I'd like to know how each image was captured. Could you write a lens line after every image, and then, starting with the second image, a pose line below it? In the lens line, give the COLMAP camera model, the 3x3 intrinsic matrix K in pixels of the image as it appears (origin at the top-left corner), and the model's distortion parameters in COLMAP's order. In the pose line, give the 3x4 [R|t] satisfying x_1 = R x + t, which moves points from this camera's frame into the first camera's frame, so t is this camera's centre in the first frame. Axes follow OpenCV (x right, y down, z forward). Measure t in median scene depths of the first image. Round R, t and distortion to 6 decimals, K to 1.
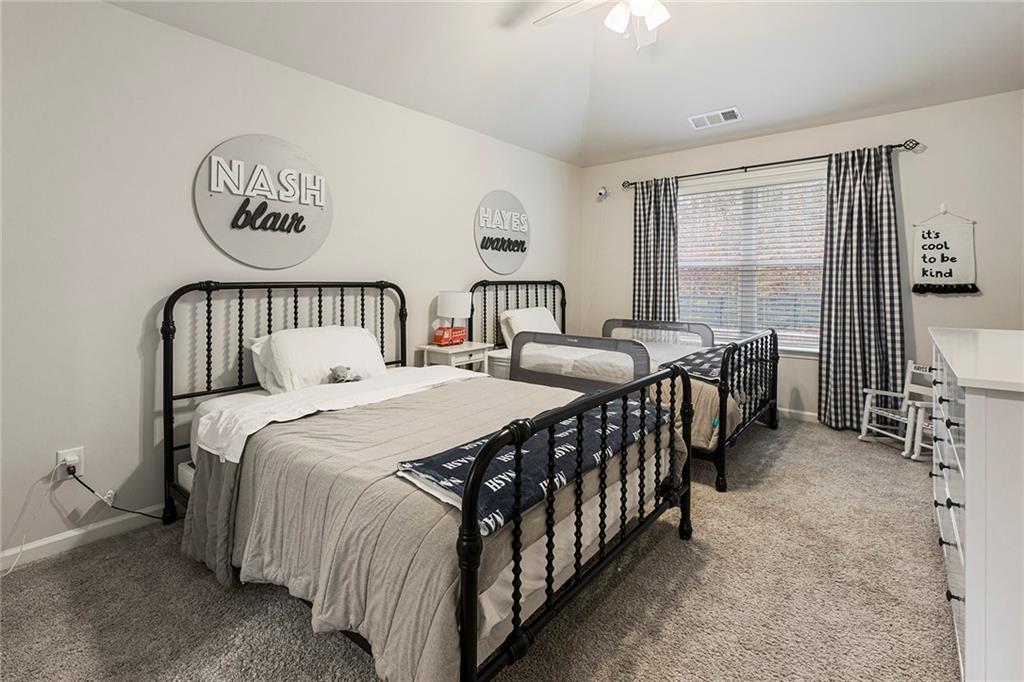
lens RADIAL K [[453.9, 0, 470.8], [0, 453.9, 279.7], [0, 0, 1]] dist [-0.000680, -0.000491]
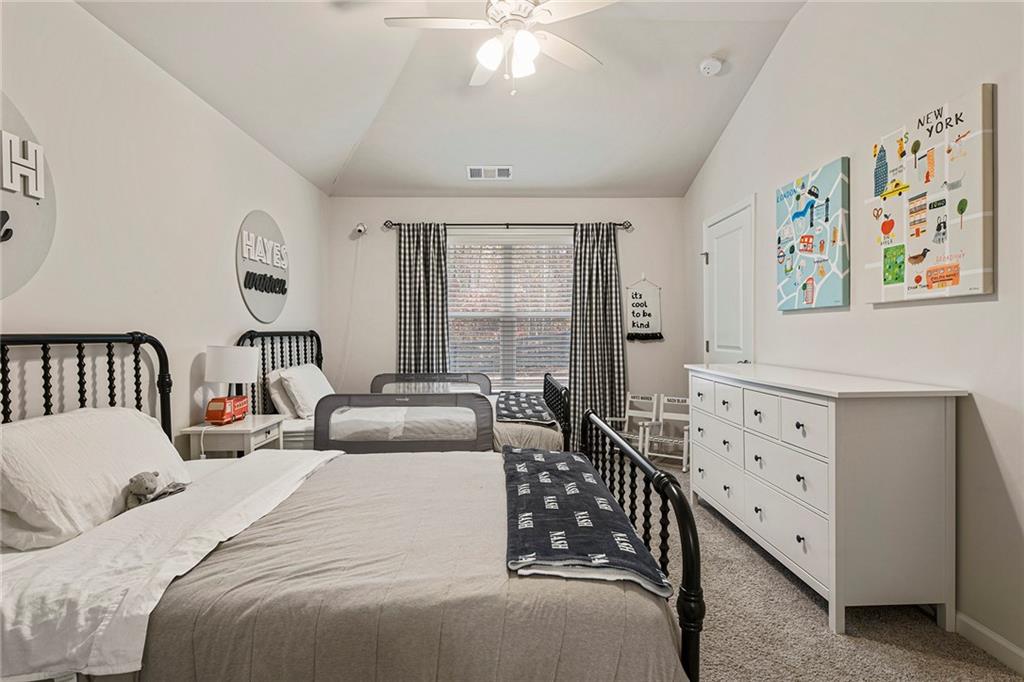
lens RADIAL K [[515.0, 0, 510.4], [0, 515.0, 340.8], [0, 0, 1]] dist [-0.003361, 0.000087]
pose [[0.753095, -0.014141, 0.657760, -0.241376], [0.000392, 0.999778, 0.021046, 0.000200], [-0.657912, -0.015592, 0.752933, 0.106935]]
